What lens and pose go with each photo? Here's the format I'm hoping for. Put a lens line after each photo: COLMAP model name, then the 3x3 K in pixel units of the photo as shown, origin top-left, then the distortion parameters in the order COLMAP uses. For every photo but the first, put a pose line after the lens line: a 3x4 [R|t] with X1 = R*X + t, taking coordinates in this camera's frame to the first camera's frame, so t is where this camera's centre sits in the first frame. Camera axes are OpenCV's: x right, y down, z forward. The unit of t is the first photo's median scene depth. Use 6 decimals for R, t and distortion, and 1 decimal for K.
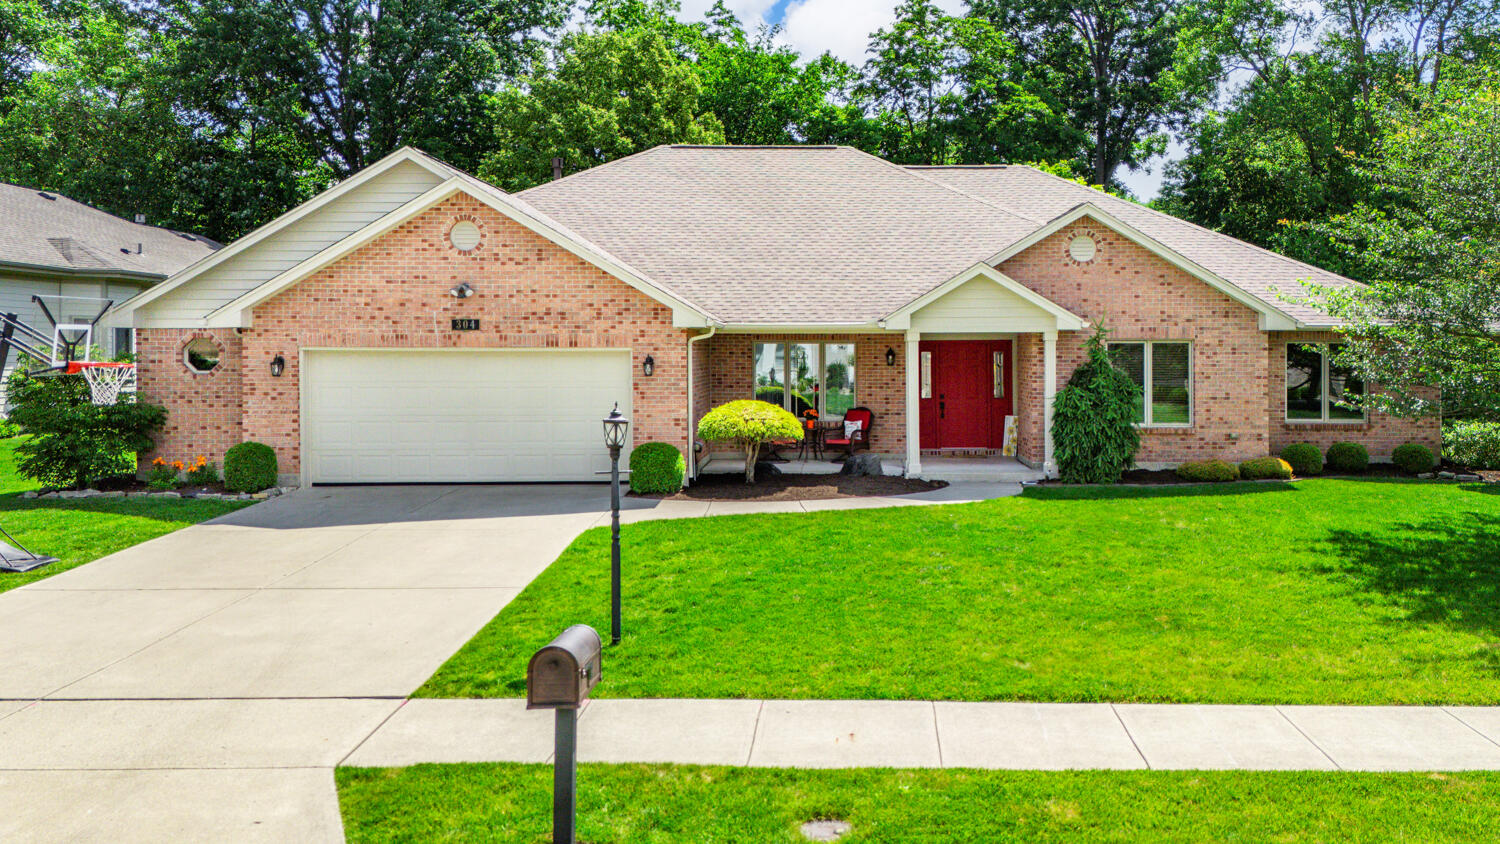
lens RADIAL K [[1172.1, 0, 835.7], [0, 1172.1, 349.8], [0, 0, 1]] dist [0.027940, -0.001996]
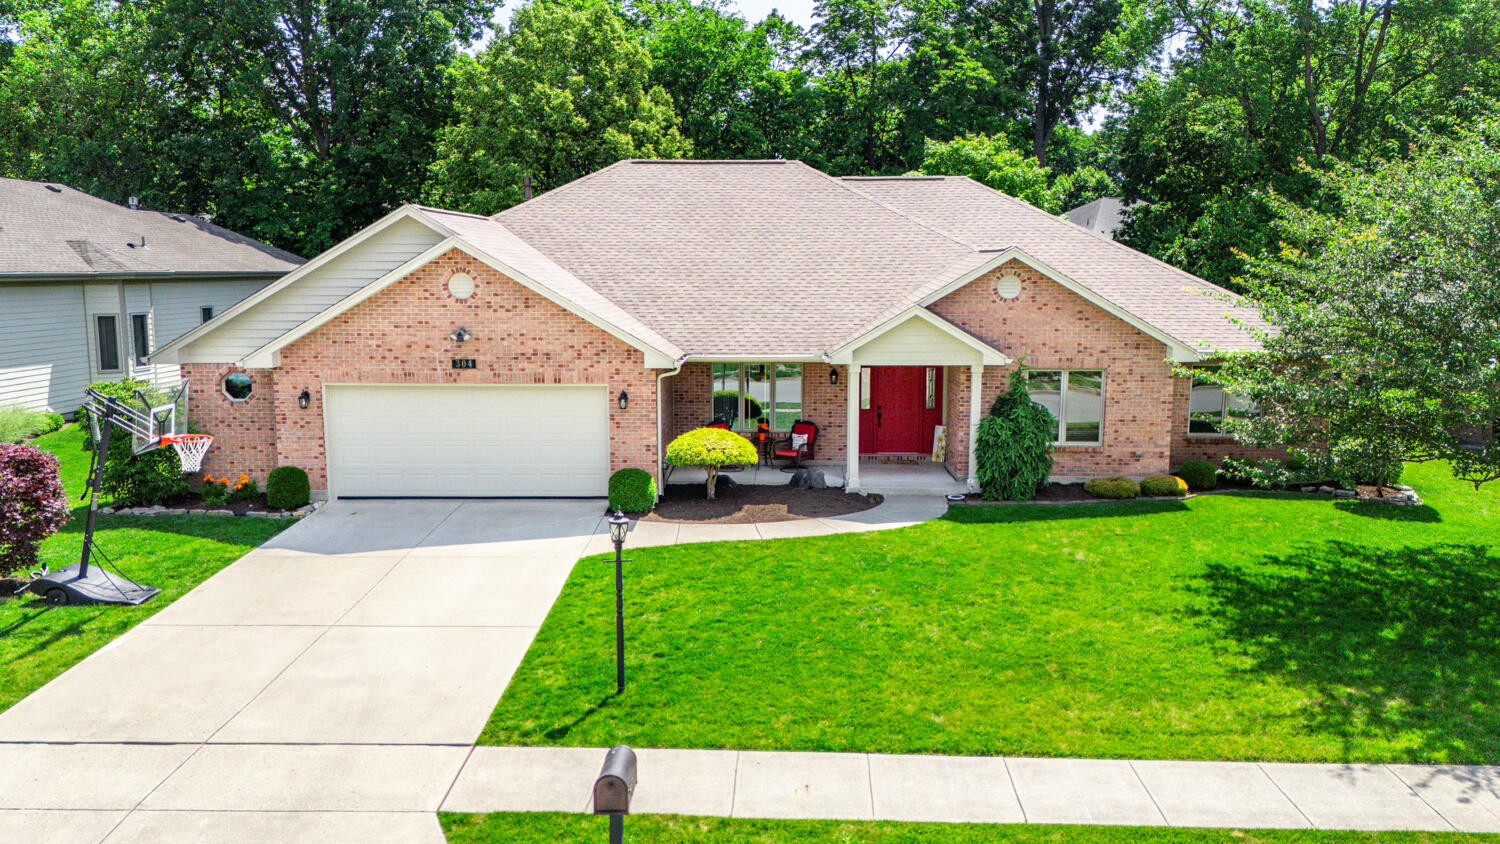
lens RADIAL K [[1146.8, 0, 740.4], [0, 1146.8, 422.7], [0, 0, 1]] dist [0.035252, -0.011608]
pose [[0.999536, 0.004138, -0.030190, -0.010737], [-0.000028, 0.990861, 0.134884, -0.115706], [0.030473, -0.134821, 0.990401, -0.111327]]
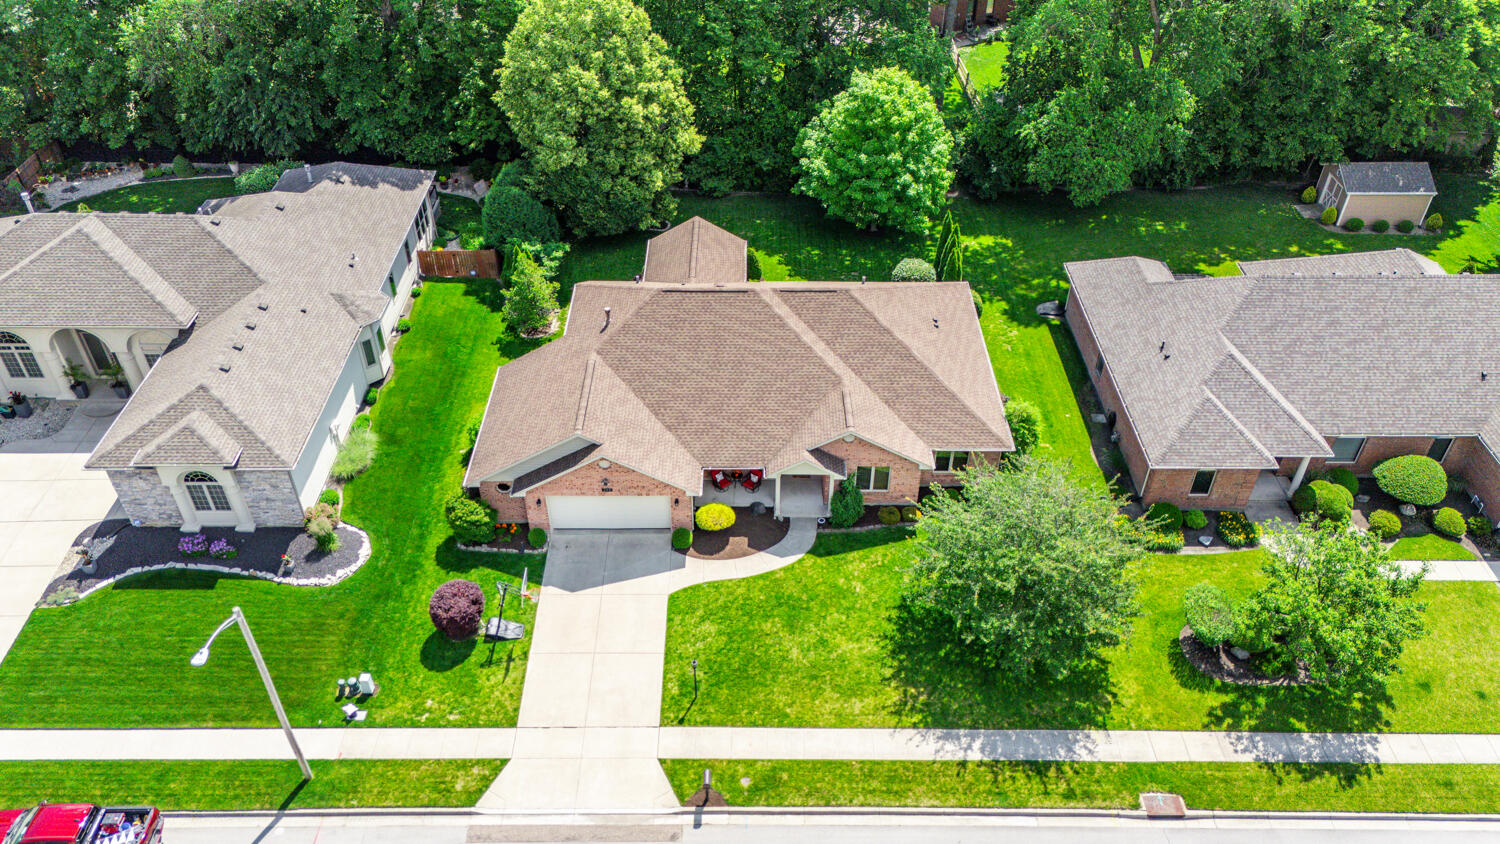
lens RADIAL K [[1146.8, 0, 740.4], [0, 1146.8, 422.7], [0, 0, 1]] dist [0.035252, -0.011608]
pose [[0.999993, 0.003688, 0.000898, -0.017506], [-0.003484, 0.798109, 0.602502, -1.688826], [0.001505, -0.602501, 0.798117, -0.959012]]
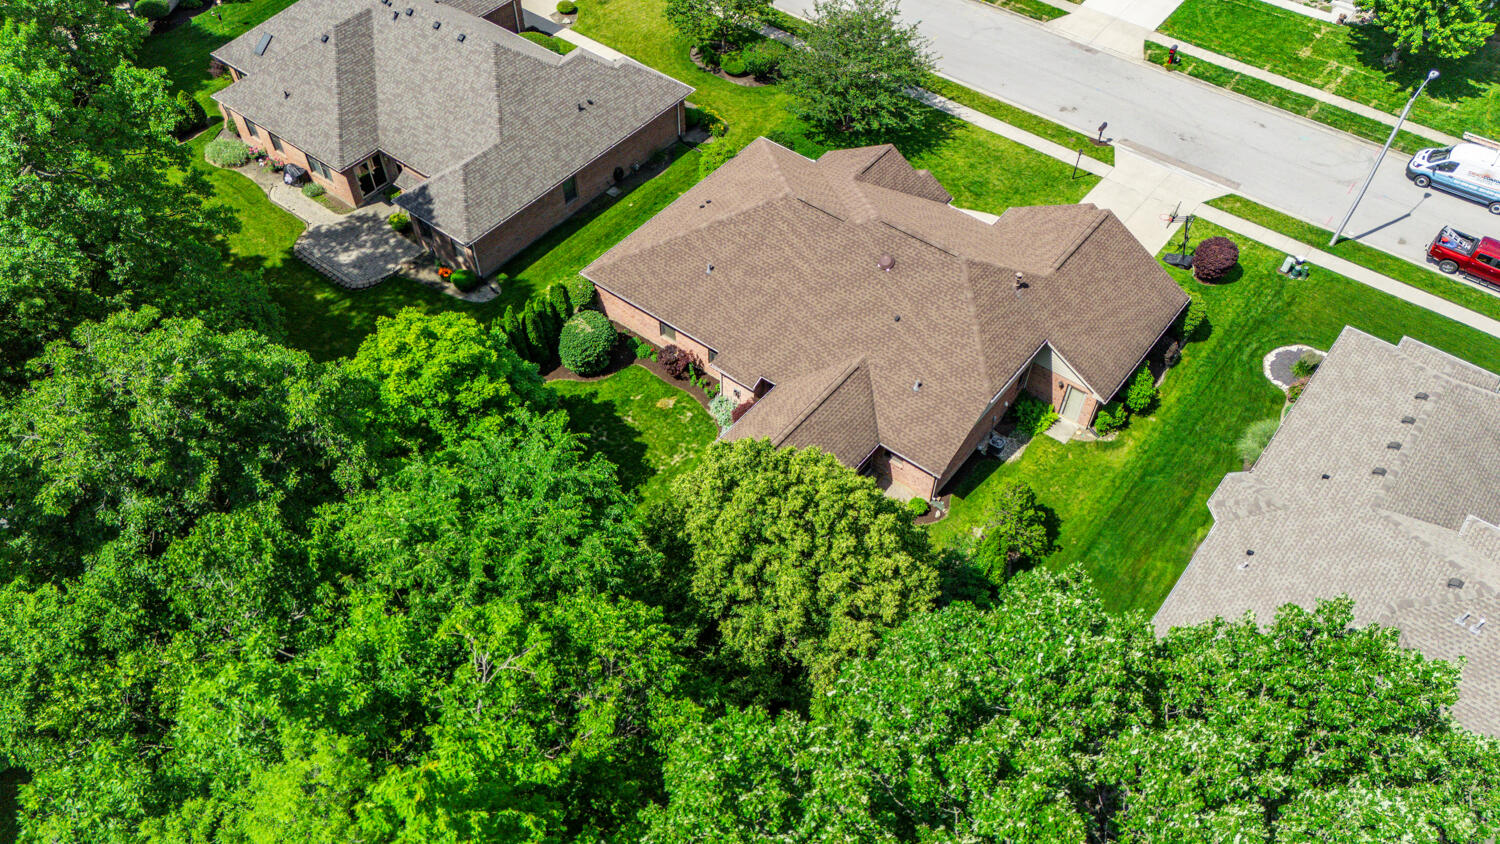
lens RADIAL K [[1181.6, 0, 702.6], [0, 1181.6, 463.7], [0, 0, 1]] dist [0.051574, -0.032198]
pose [[-0.782092, -0.482927, 0.393844, -1.063608], [-0.004019, 0.635904, 0.771758, -2.096096], [-0.623150, 0.602003, -0.499276, 3.568756]]
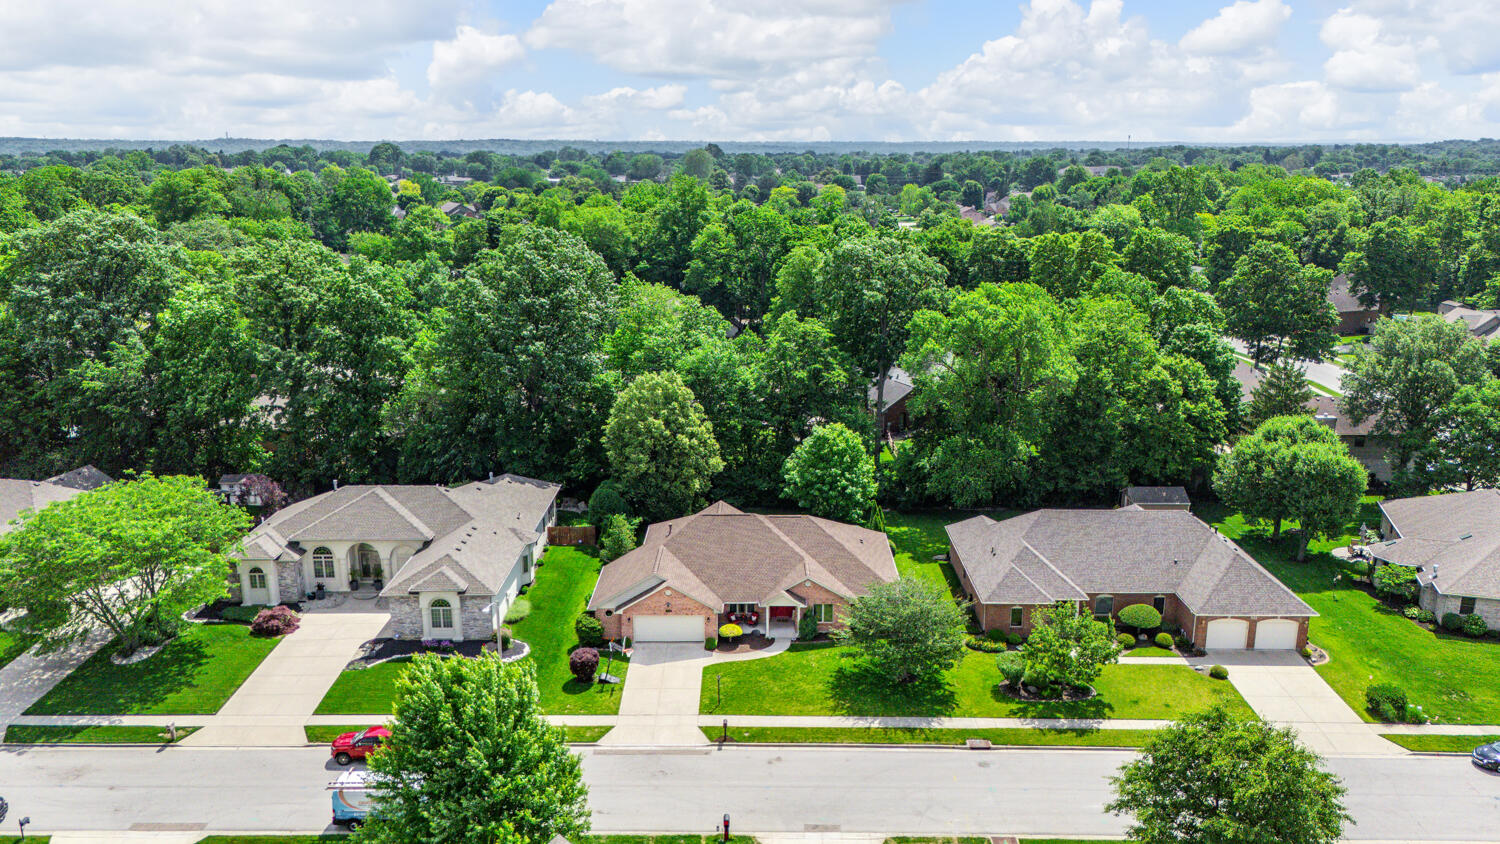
lens RADIAL K [[1112.3, 0, 737.2], [0, 1112.3, 375.8], [0, 0, 1]] dist [0.073754, -0.001061]
pose [[0.999837, -0.002502, -0.017877, 0.035693], [0.005757, 0.982828, 0.184433, -1.733776], [0.017109, -0.184506, 0.982682, -3.127420]]
